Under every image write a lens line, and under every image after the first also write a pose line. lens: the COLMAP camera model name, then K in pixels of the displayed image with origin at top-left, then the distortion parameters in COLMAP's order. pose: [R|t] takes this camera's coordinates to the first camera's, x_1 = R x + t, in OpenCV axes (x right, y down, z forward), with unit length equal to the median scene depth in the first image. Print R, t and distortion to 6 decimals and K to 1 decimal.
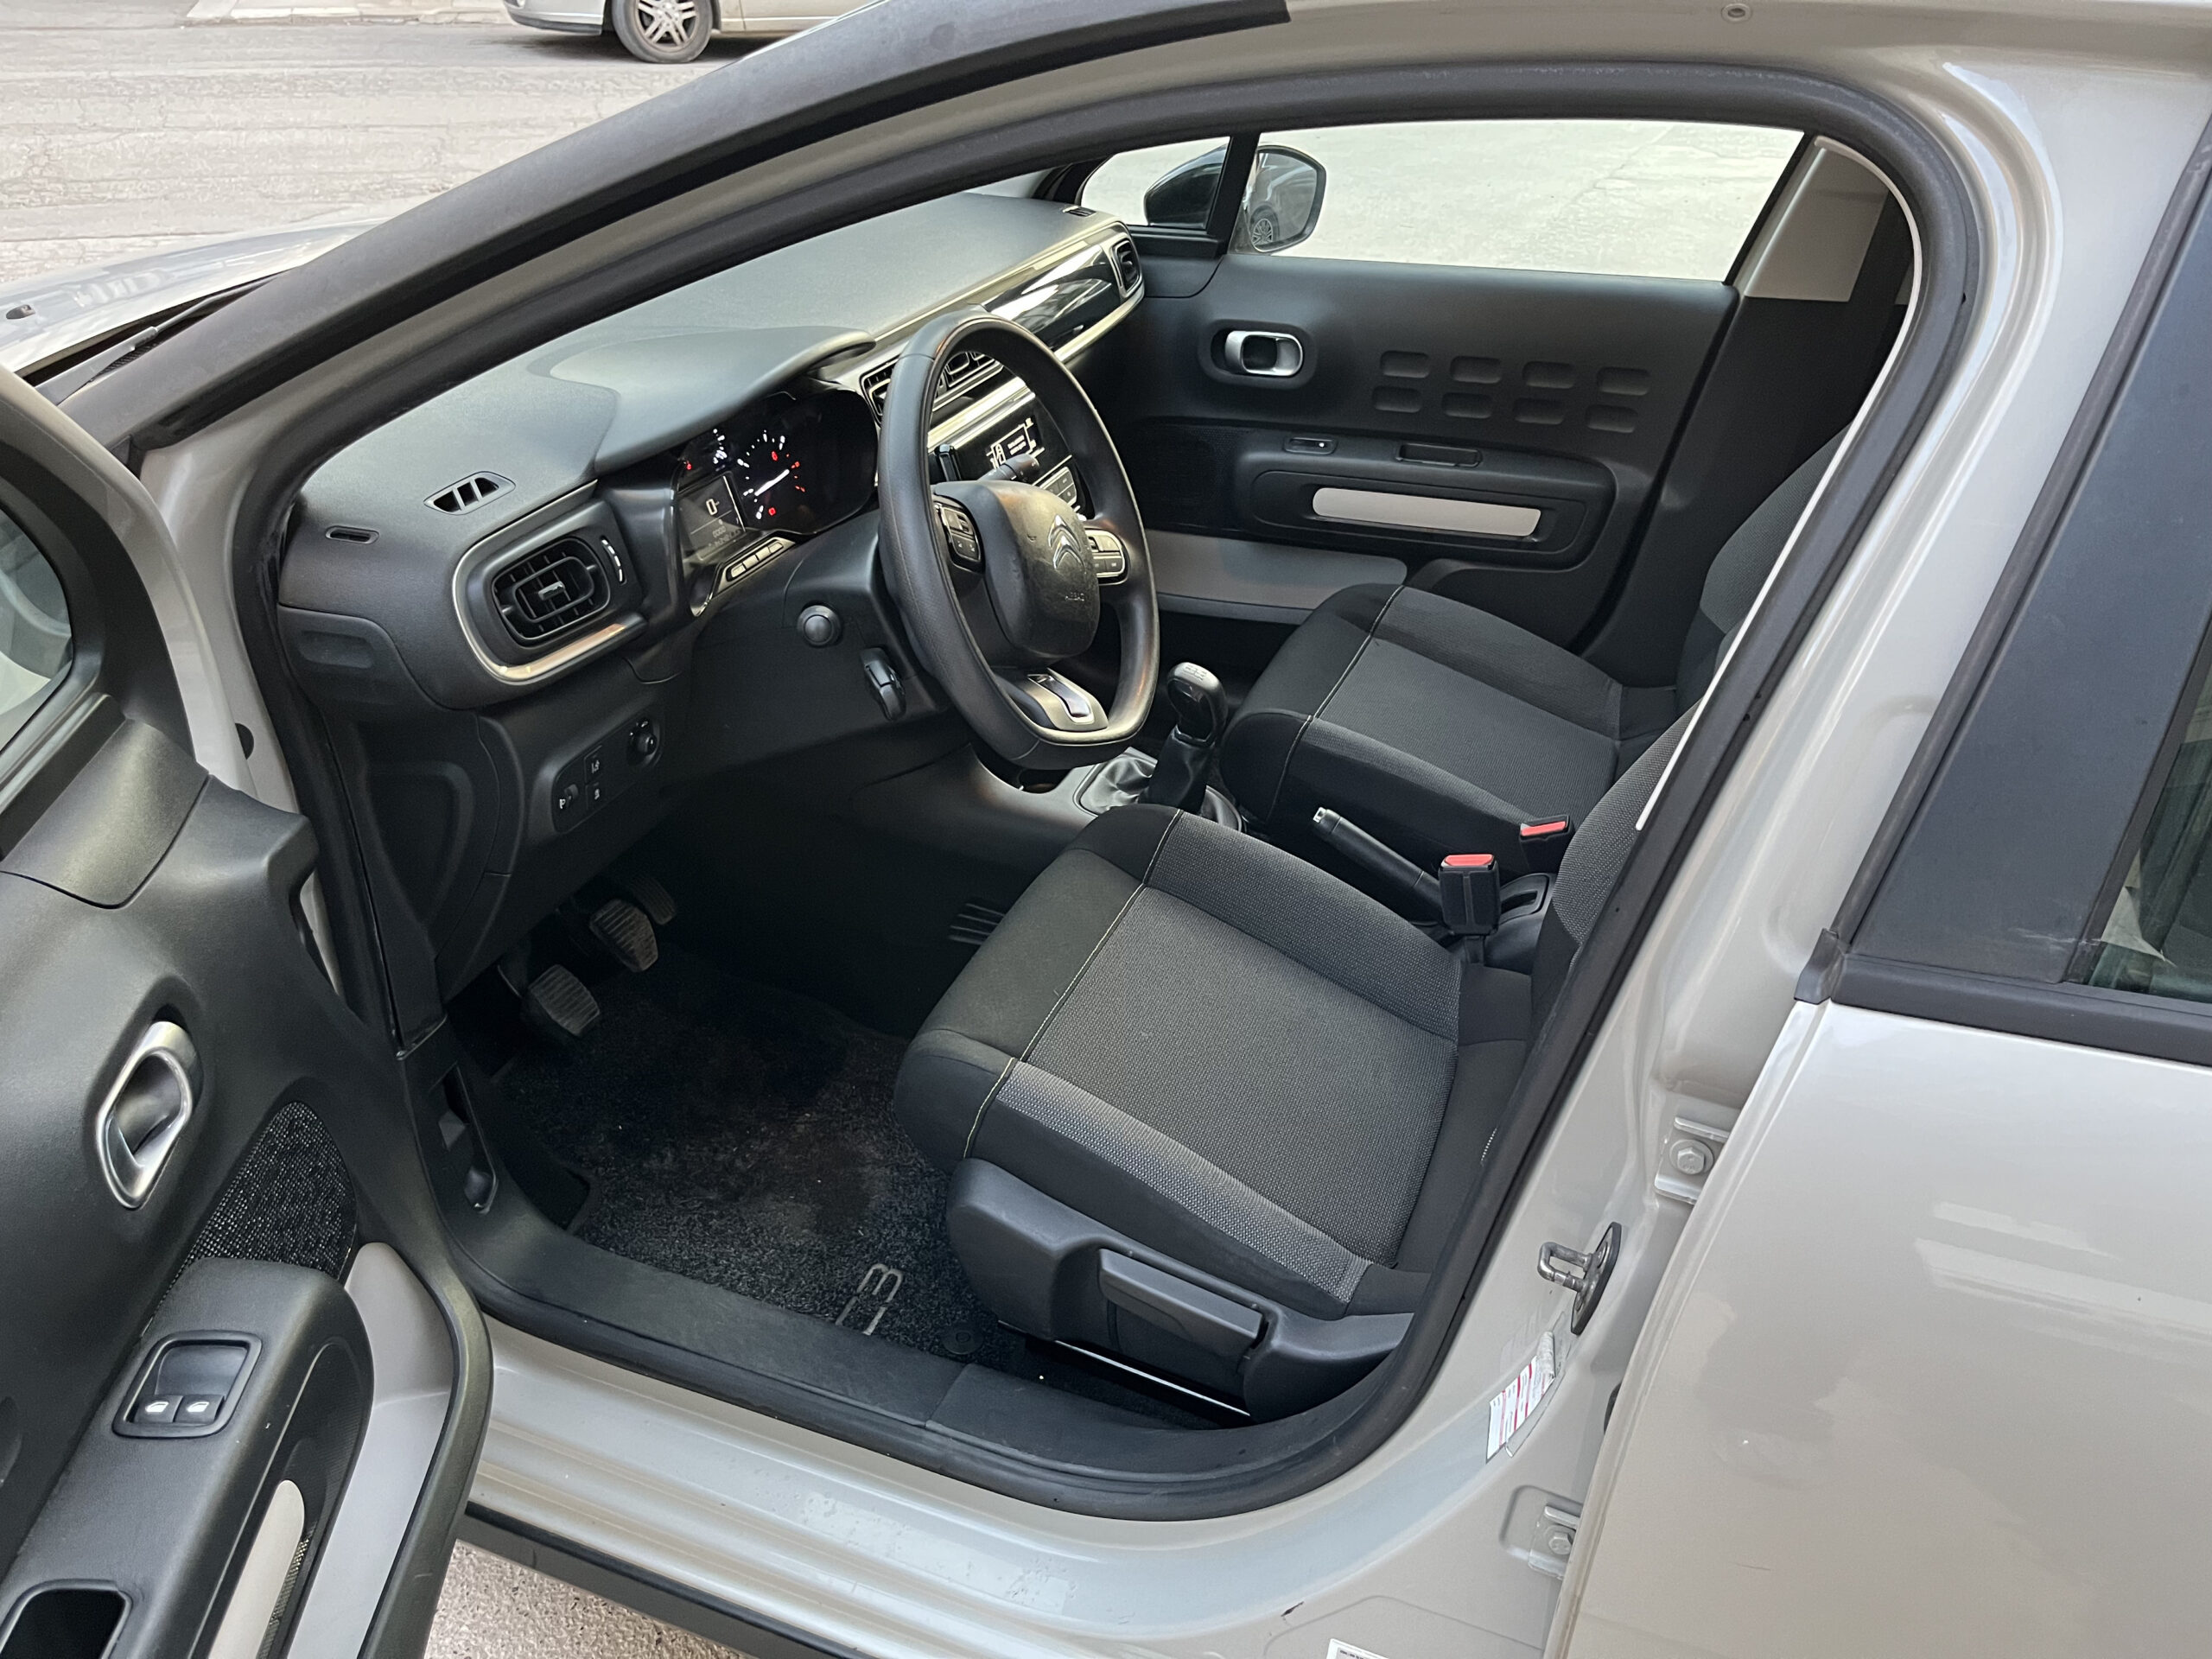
lens RADIAL K [[1684.3, 0, 1122.4], [0, 1684.3, 814.1], [0, 0, 1]] dist [0.082399, -0.117346]
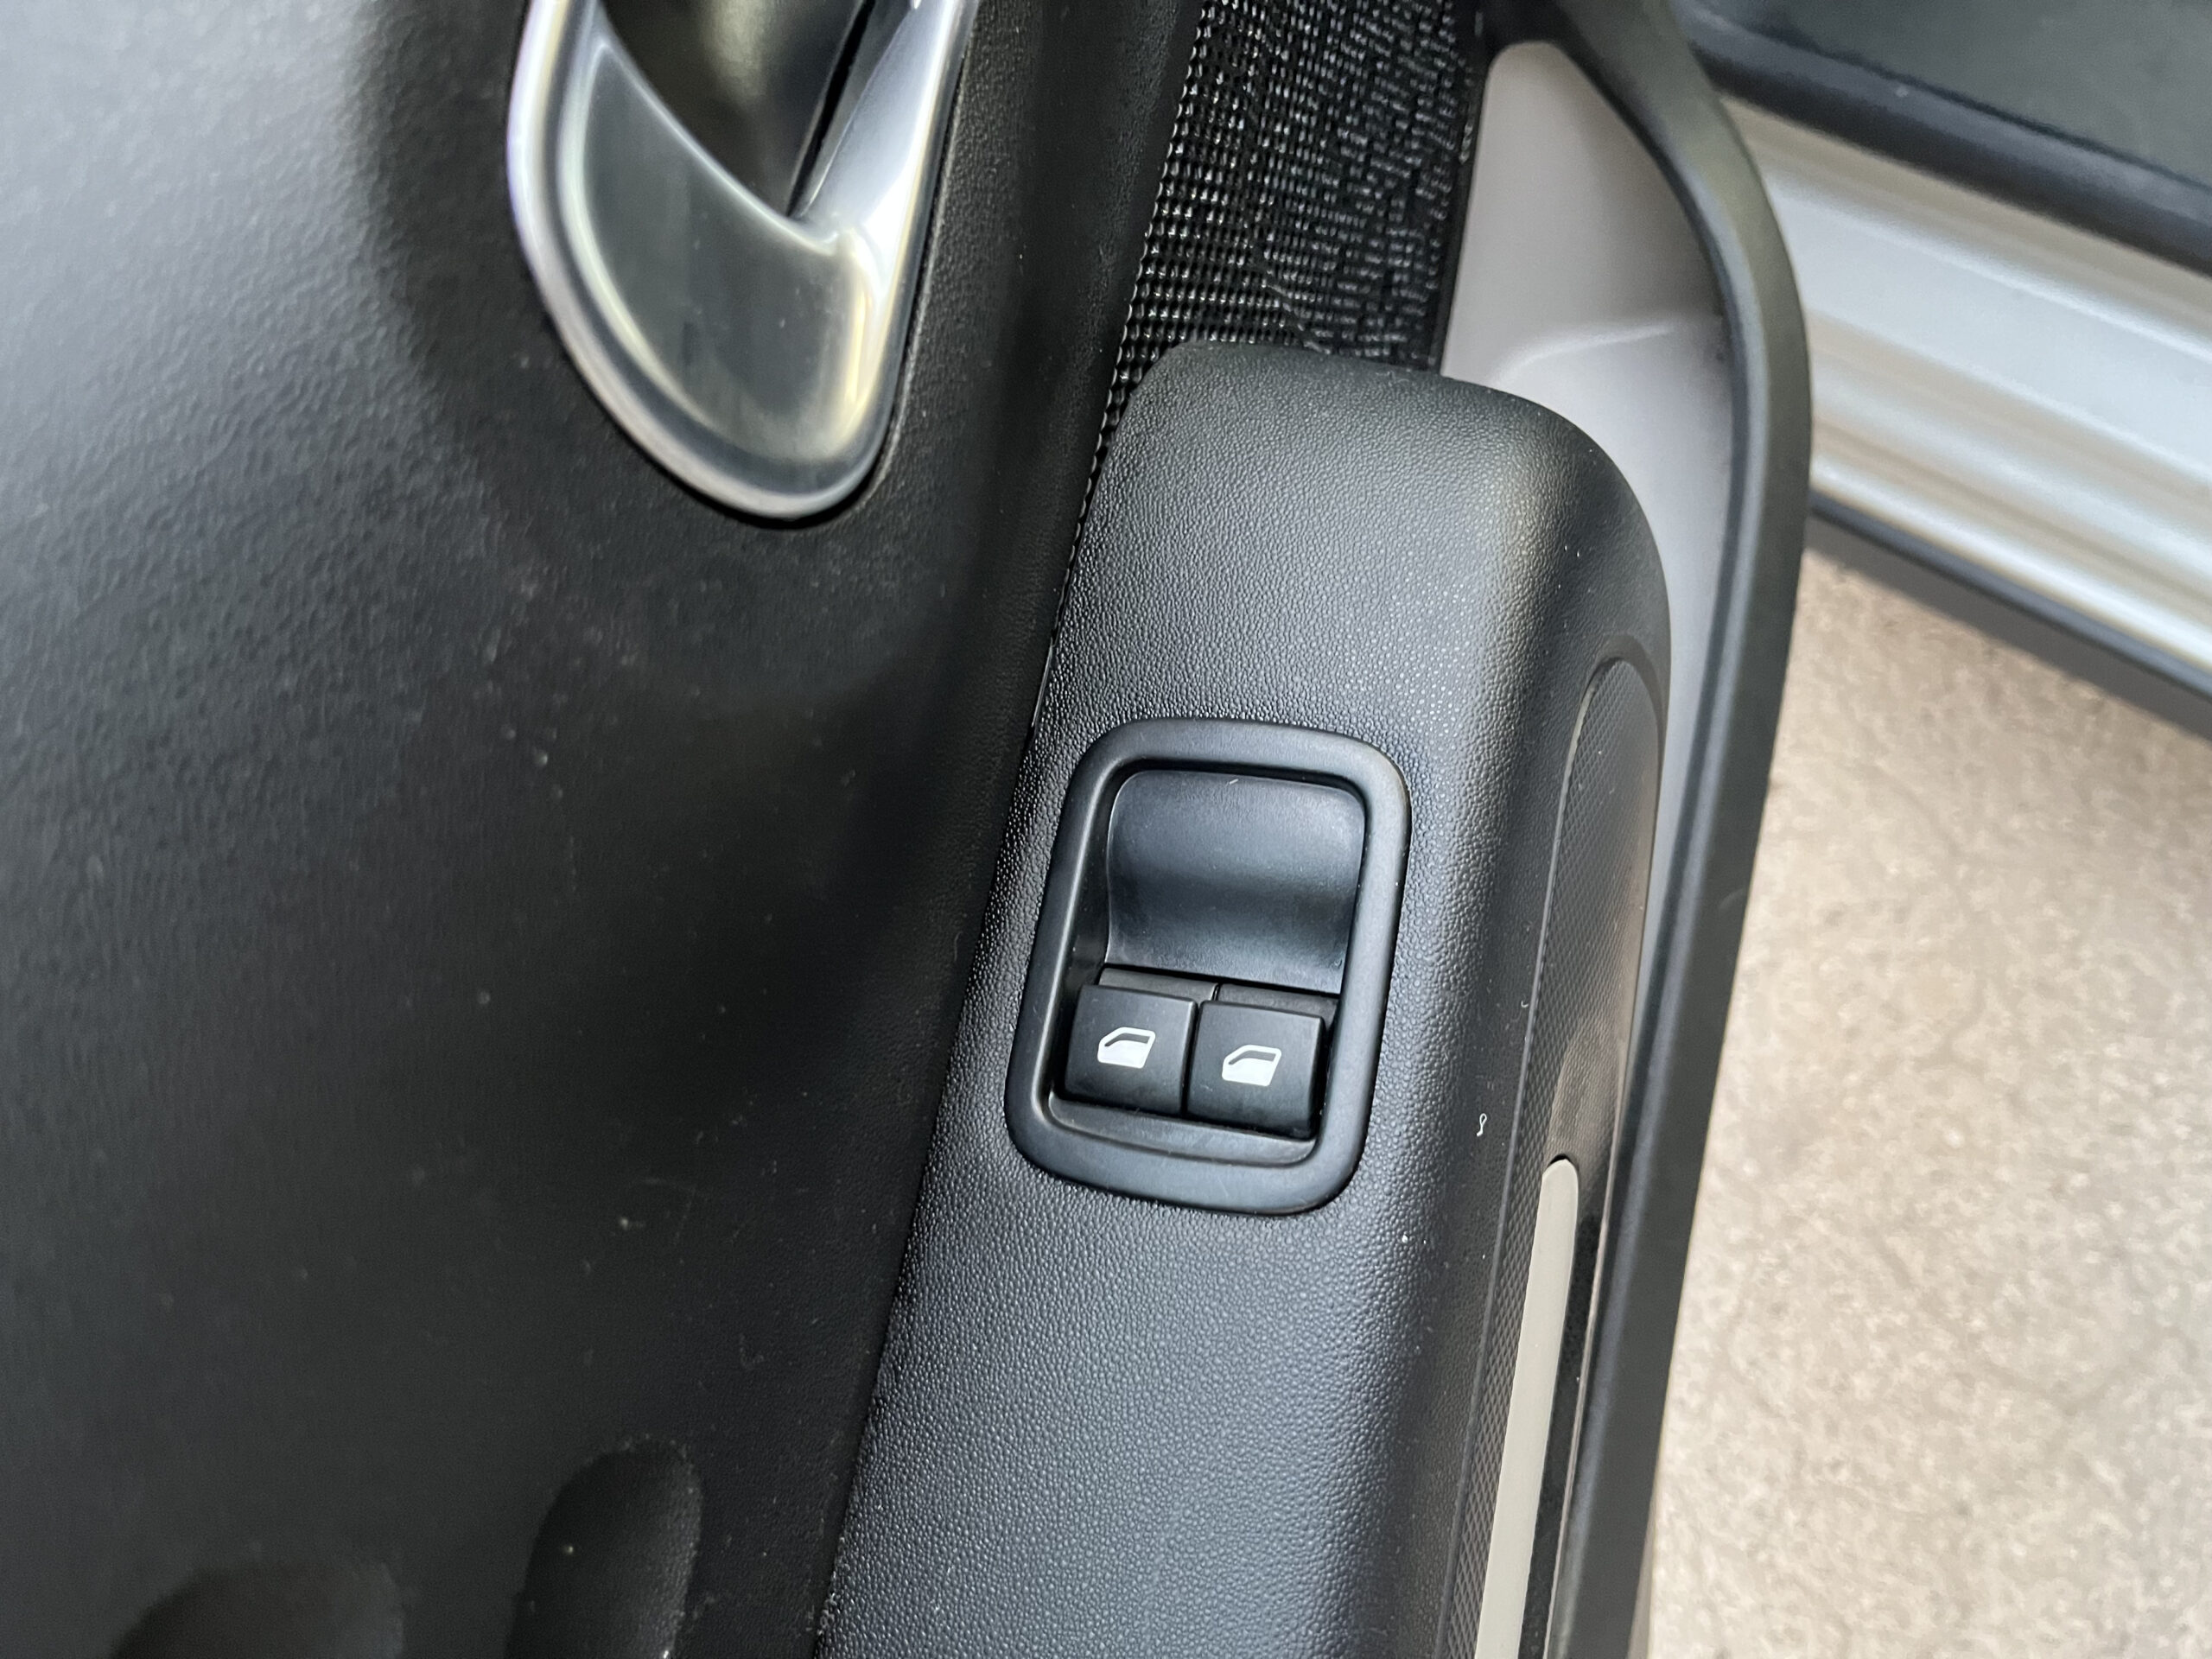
lens RADIAL K [[1684.3, 0, 1122.4], [0, 1684.3, 814.1], [0, 0, 1]] dist [0.082399, -0.117346]
pose [[0.878356, 0.175684, -0.444552, -0.398220], [0.214060, 0.686978, 0.694435, 0.100450], [0.427398, -0.705122, 0.565804, 0.777733]]
